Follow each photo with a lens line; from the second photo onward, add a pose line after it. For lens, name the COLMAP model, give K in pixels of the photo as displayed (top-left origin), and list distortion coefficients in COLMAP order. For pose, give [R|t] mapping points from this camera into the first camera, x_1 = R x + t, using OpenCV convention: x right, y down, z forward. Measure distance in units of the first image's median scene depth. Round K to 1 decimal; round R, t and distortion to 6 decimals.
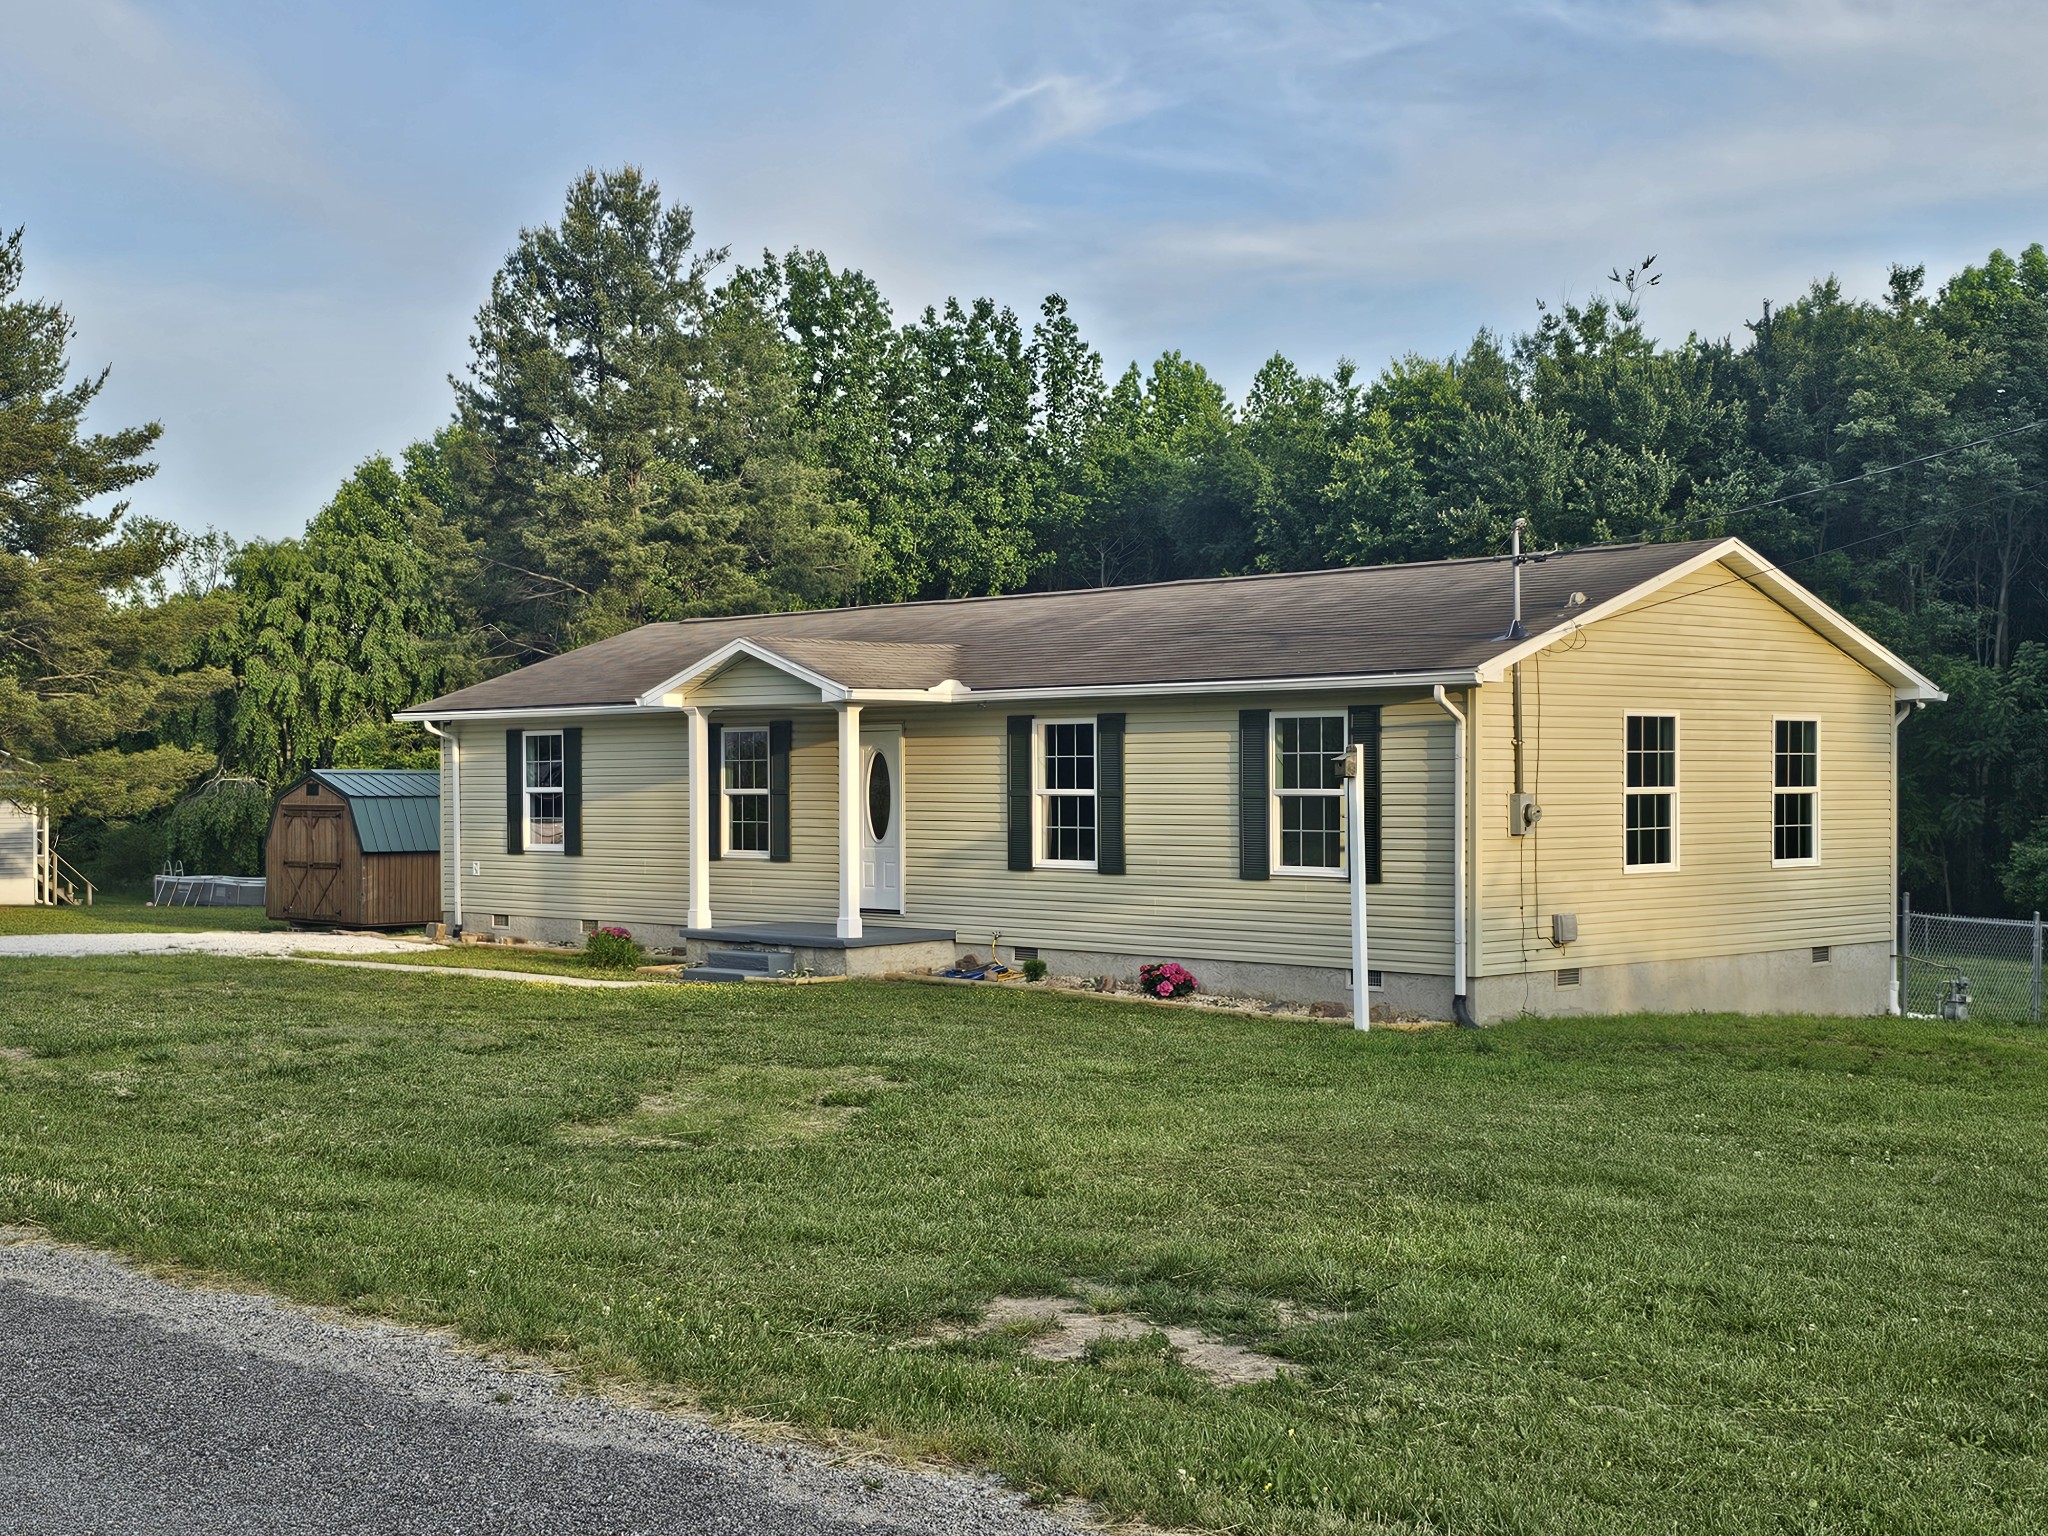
lens RADIAL K [[2708.2, 0, 953.3], [0, 2708.2, 765.9], [0, 0, 1]] dist [0.093135, 0.000000]
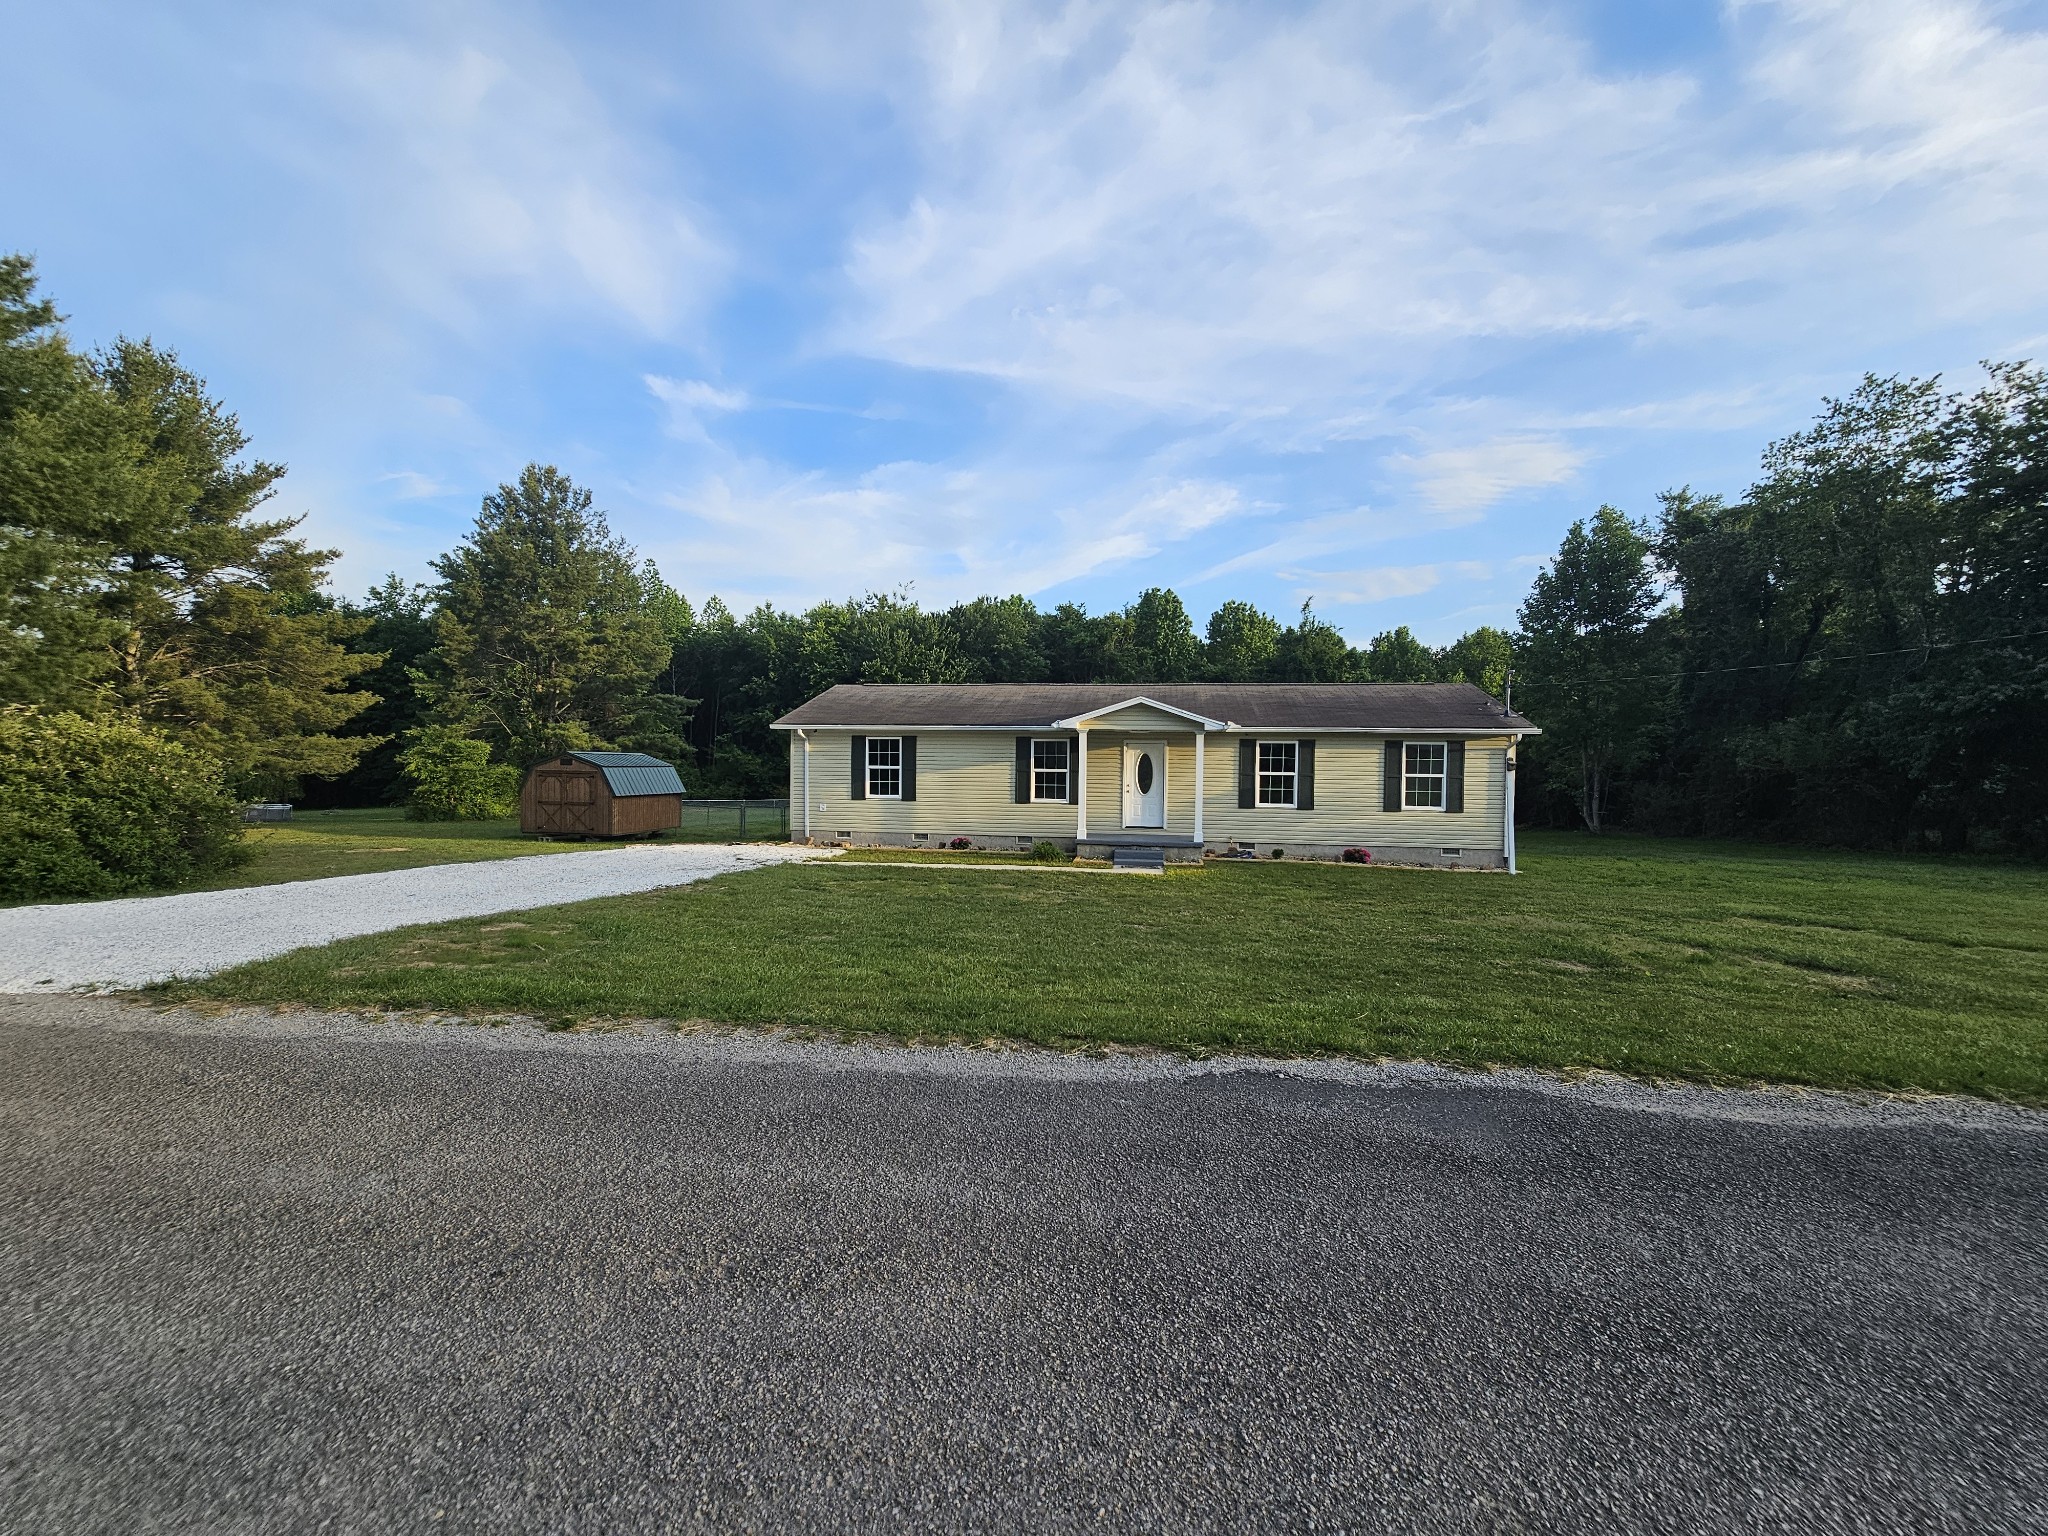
lens RADIAL K [[873.0, 0, 1019.7], [0, 873.0, 782.5], [0, 0, 1]] dist [-0.004172, 0.001565]
pose [[0.781921, -0.000136, 0.623377, -0.540062], [-0.018795, 0.999540, 0.023794, 0.003609], [-0.623094, -0.030322, 0.781559, 0.518433]]
